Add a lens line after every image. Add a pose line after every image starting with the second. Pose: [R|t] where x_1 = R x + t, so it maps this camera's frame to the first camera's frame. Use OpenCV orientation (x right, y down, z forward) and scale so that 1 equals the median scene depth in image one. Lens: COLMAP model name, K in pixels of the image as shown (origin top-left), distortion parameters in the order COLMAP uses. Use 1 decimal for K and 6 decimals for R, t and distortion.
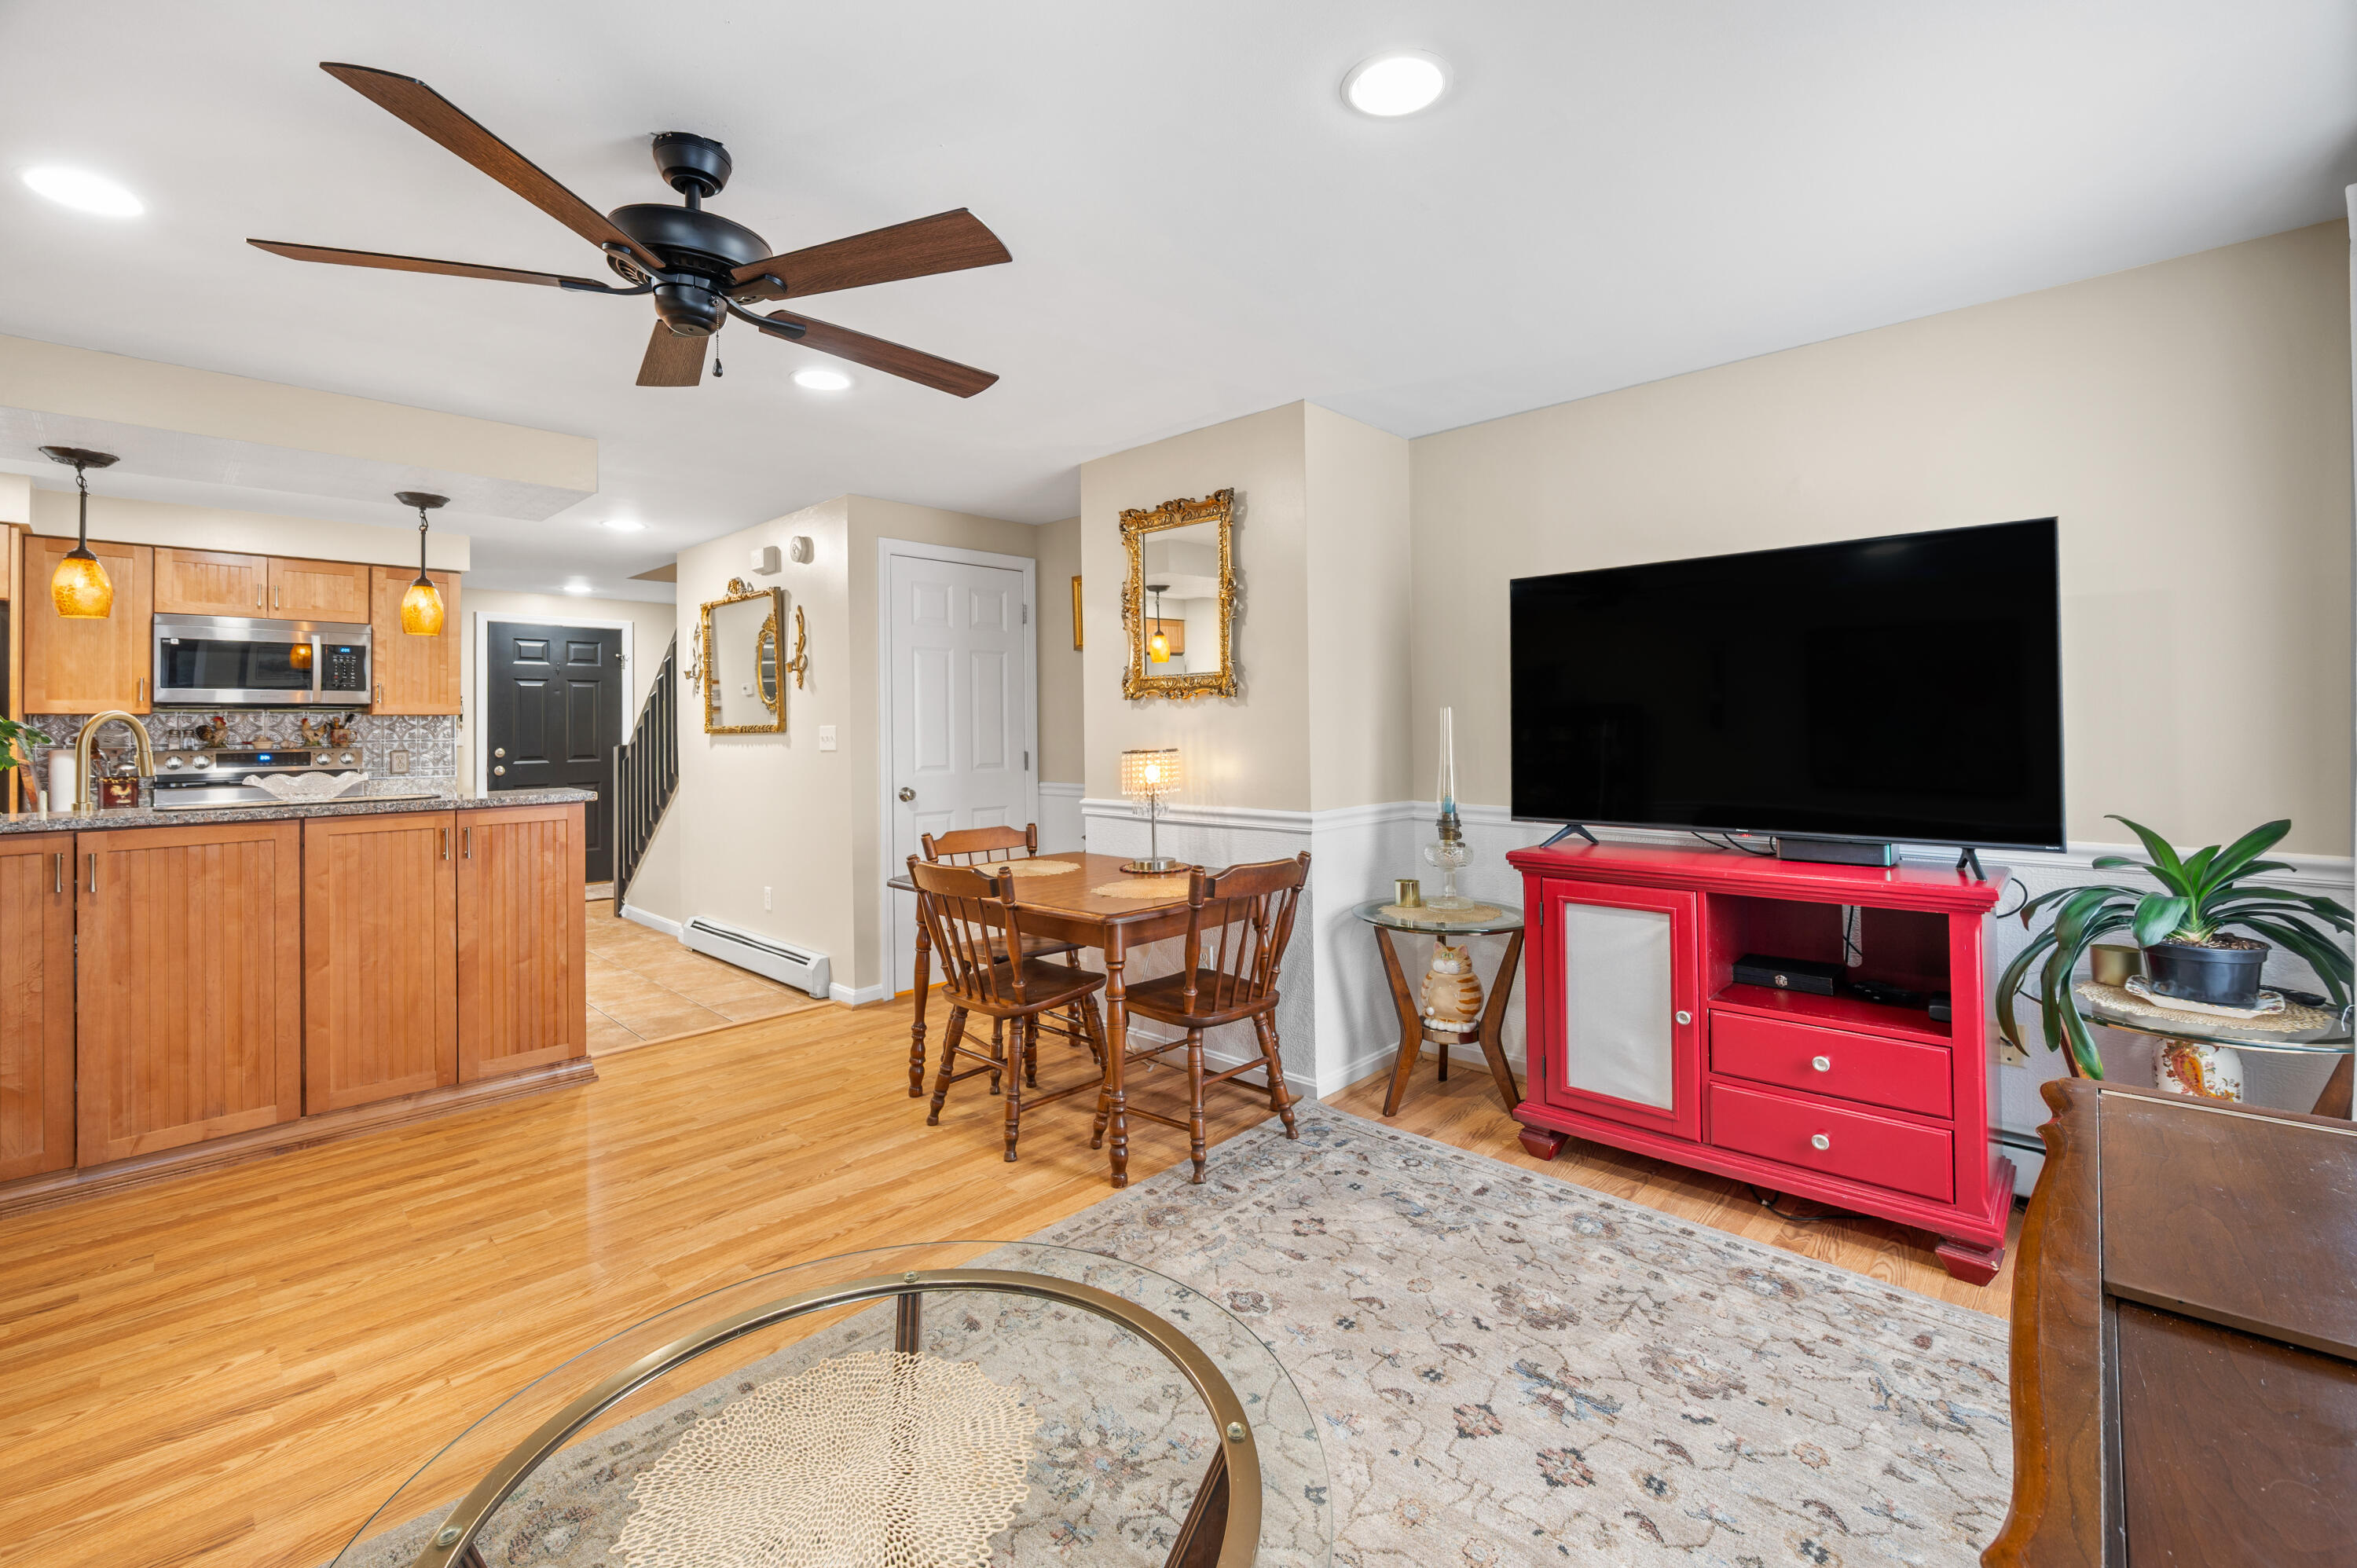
lens RADIAL K [[995.2, 0, 1183.1], [0, 995.2, 715.9], [0, 0, 1]] dist [0.000292, 0.000035]
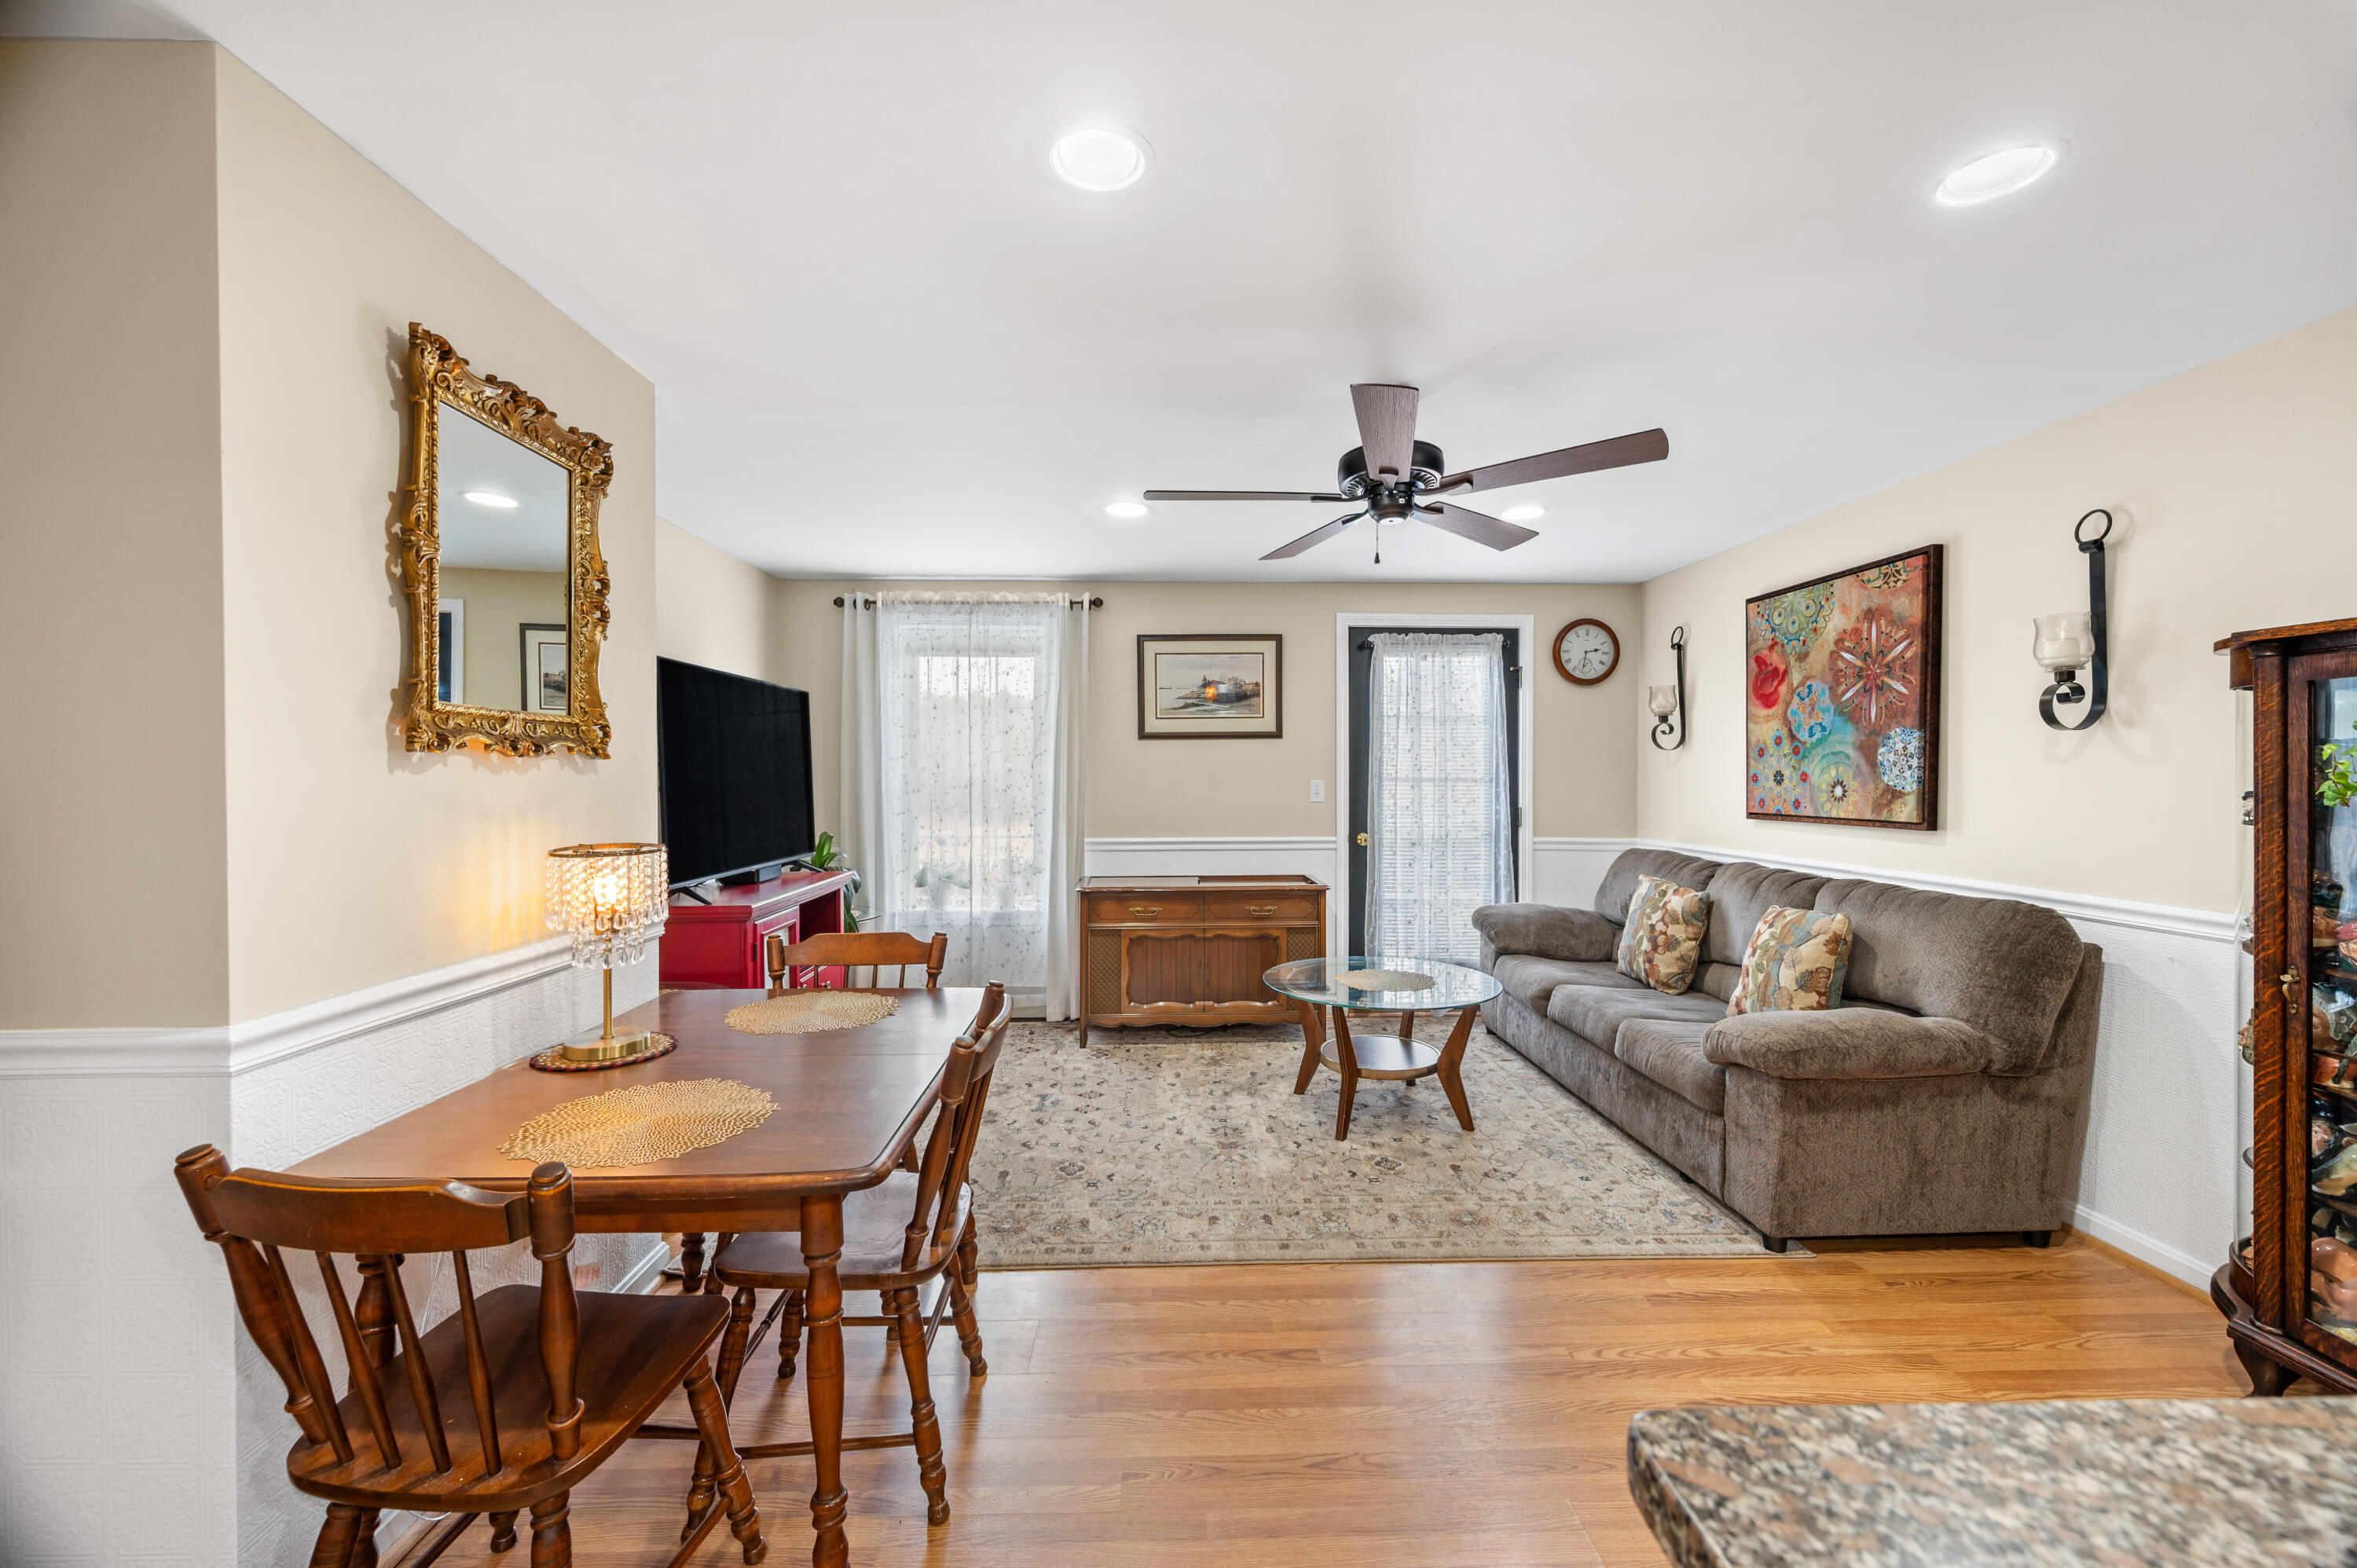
lens RADIAL K [[956.9, 0, 1182.3], [0, 956.9, 772.4], [0, 0, 1]] dist [0.000958, -0.000304]
pose [[-0.711783, 0.010212, 0.702325, -1.047136], [0.003571, 0.999934, -0.010920, -0.004161], [-0.702390, -0.005264, -0.711773, 1.847423]]
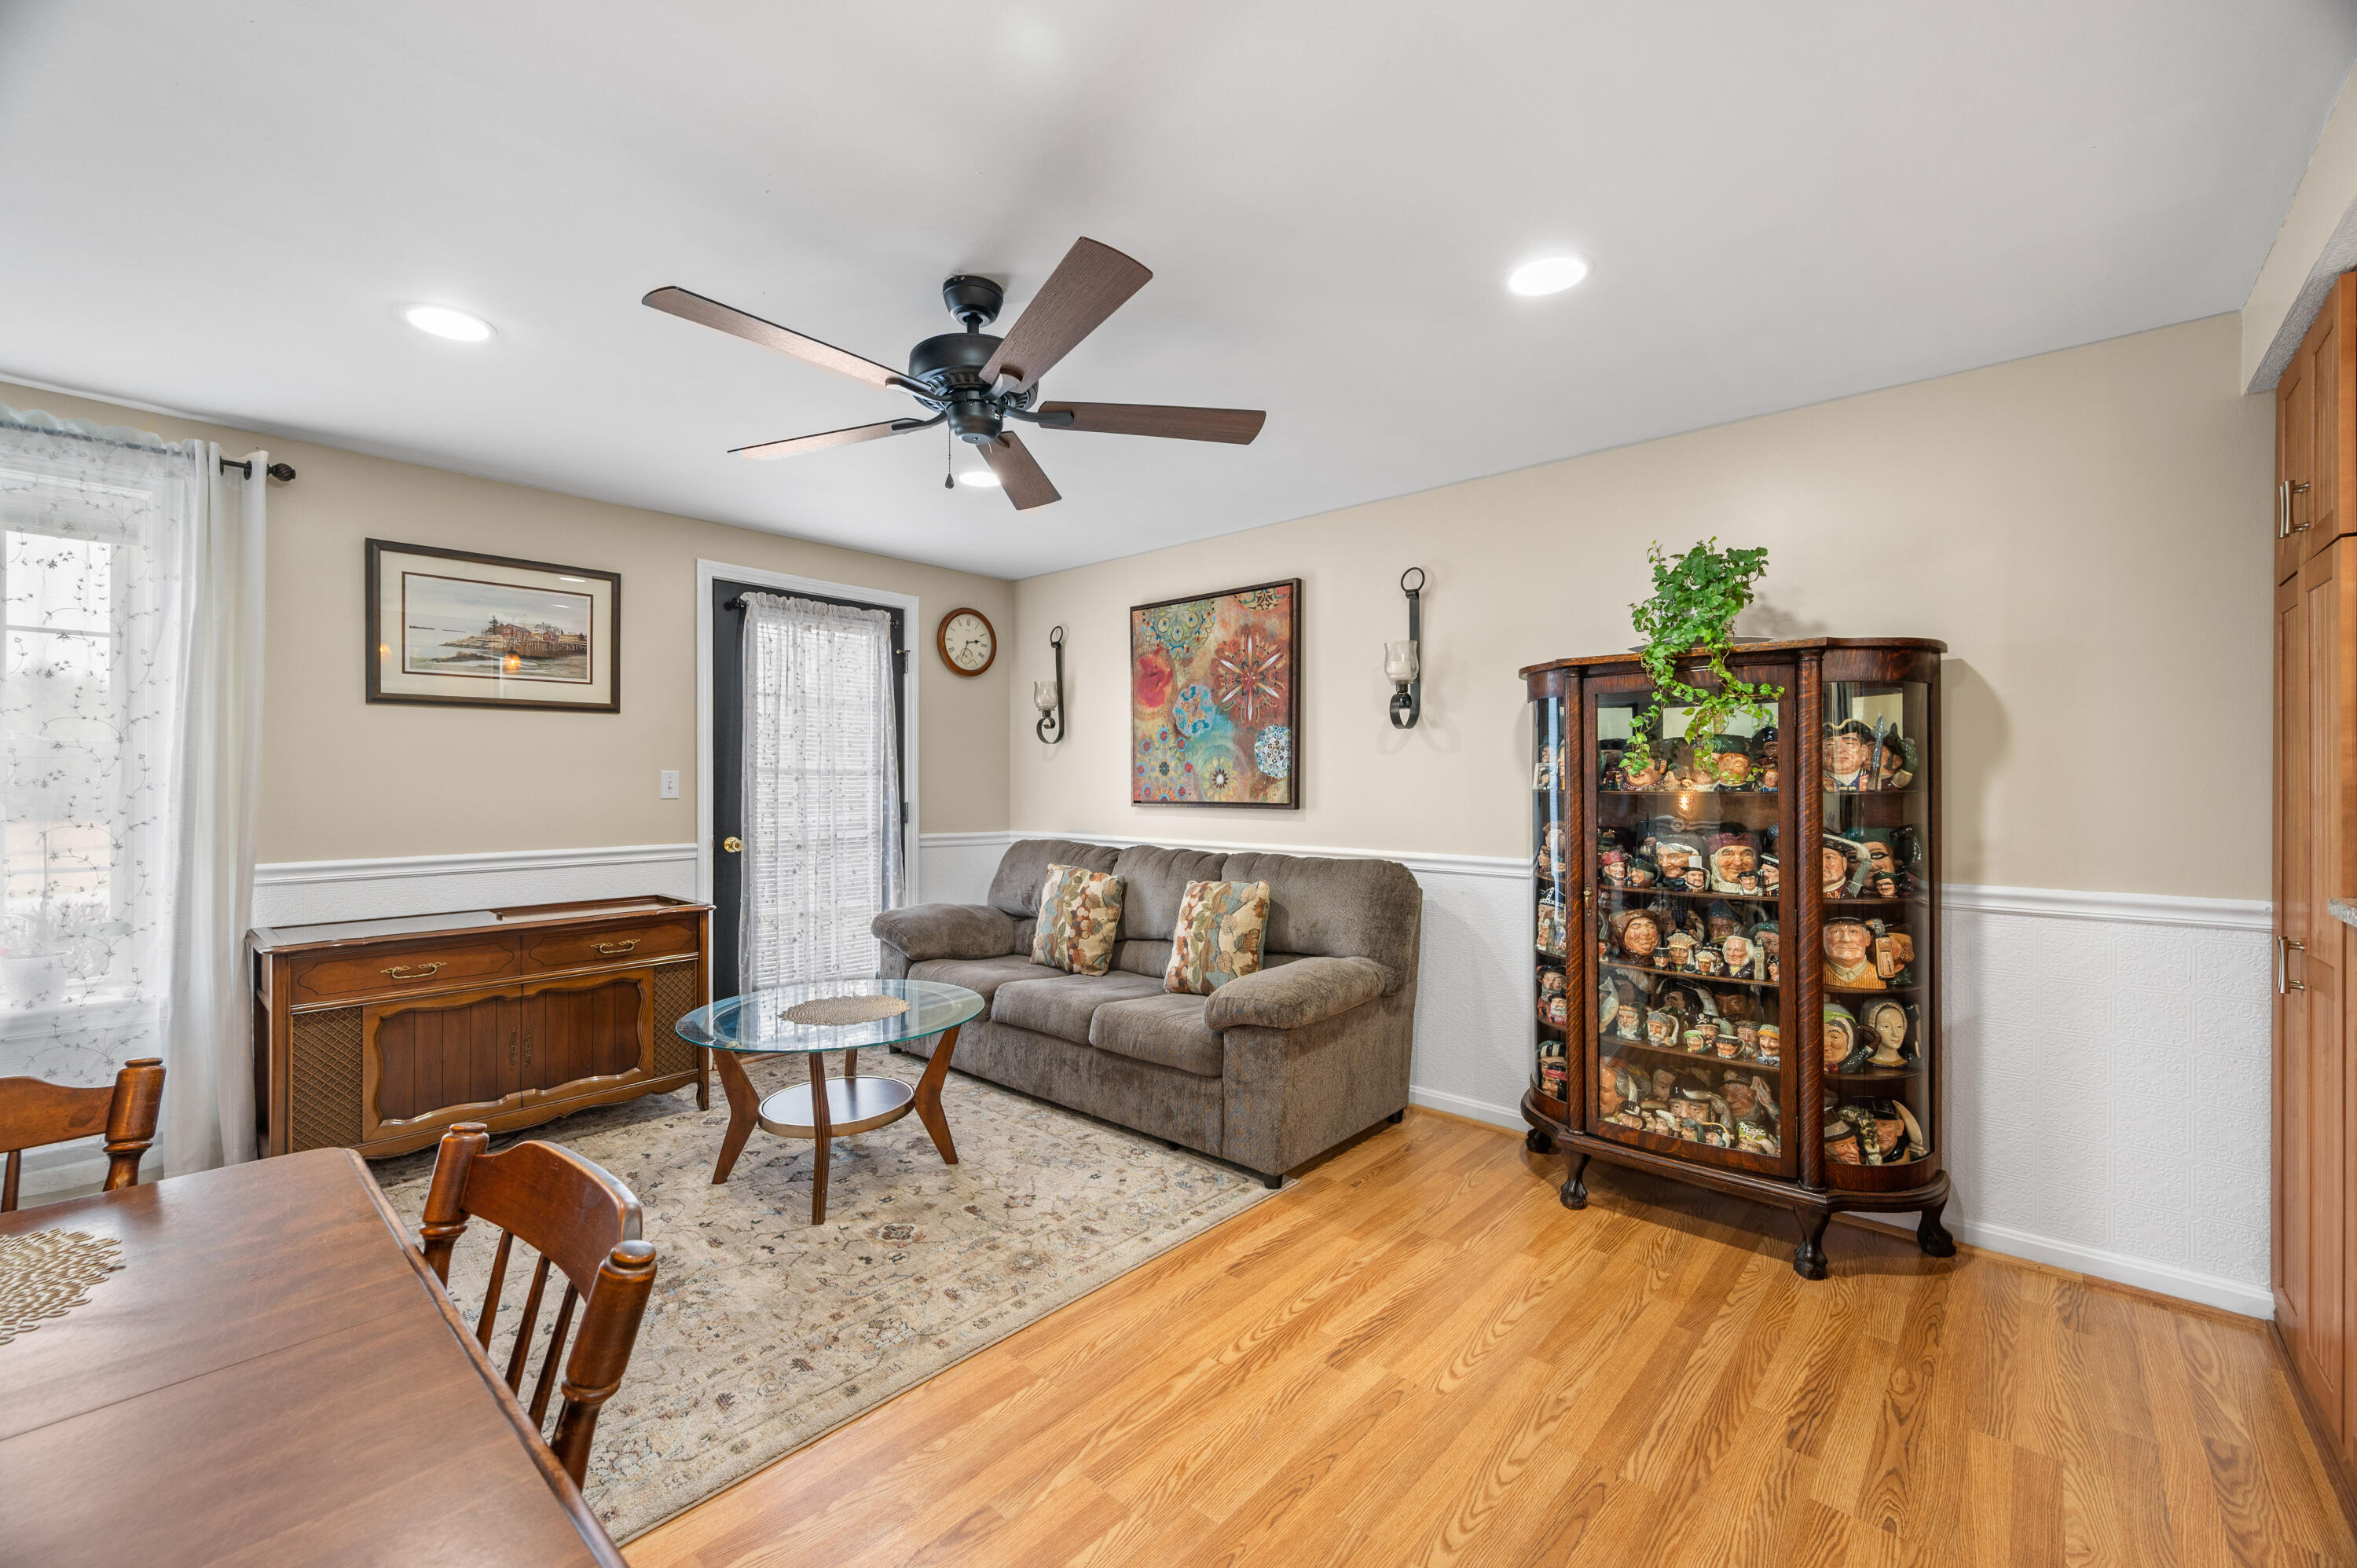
lens RADIAL K [[956.9, 0, 1182.3], [0, 956.9, 772.4], [0, 0, 1]] dist [0.000958, -0.000304]
pose [[-0.999013, 0.007779, -0.043737, -0.607791], [0.008479, 0.999839, -0.015843, 0.025392], [0.043607, -0.016198, -0.998917, 1.802166]]
